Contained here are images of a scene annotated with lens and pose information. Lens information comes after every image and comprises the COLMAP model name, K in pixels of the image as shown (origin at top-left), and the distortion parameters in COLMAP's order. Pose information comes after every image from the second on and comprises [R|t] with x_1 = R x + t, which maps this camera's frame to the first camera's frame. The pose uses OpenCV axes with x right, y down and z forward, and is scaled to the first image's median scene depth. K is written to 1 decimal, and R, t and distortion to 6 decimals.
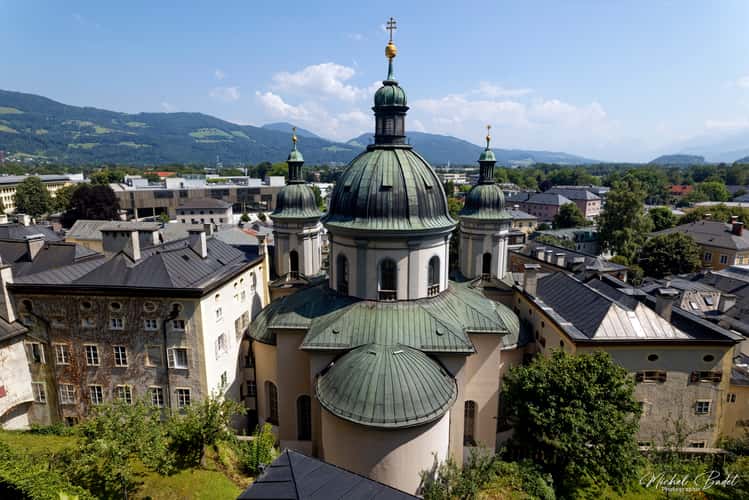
lens RADIAL K [[419.7, 0, 374.5], [0, 419.7, 250.0], [0, 0, 1]] dist [0.003916, 0.001185]
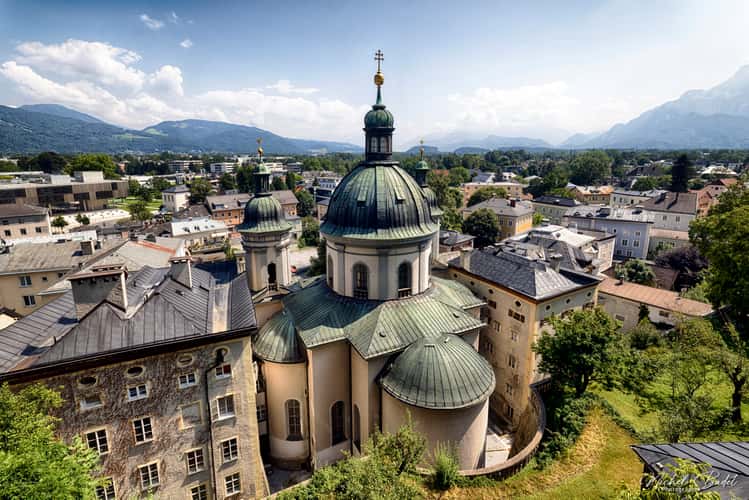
lens RADIAL K [[368.1, 0, 377.4], [0, 368.1, 228.2], [0, 0, 1]] dist [0.002682, 0.000706]
pose [[0.864154, -0.103680, 0.492431, -0.484200], [0.099947, 0.994412, 0.033976, -0.104695], [-0.493202, 0.019856, 0.869688, 0.140674]]
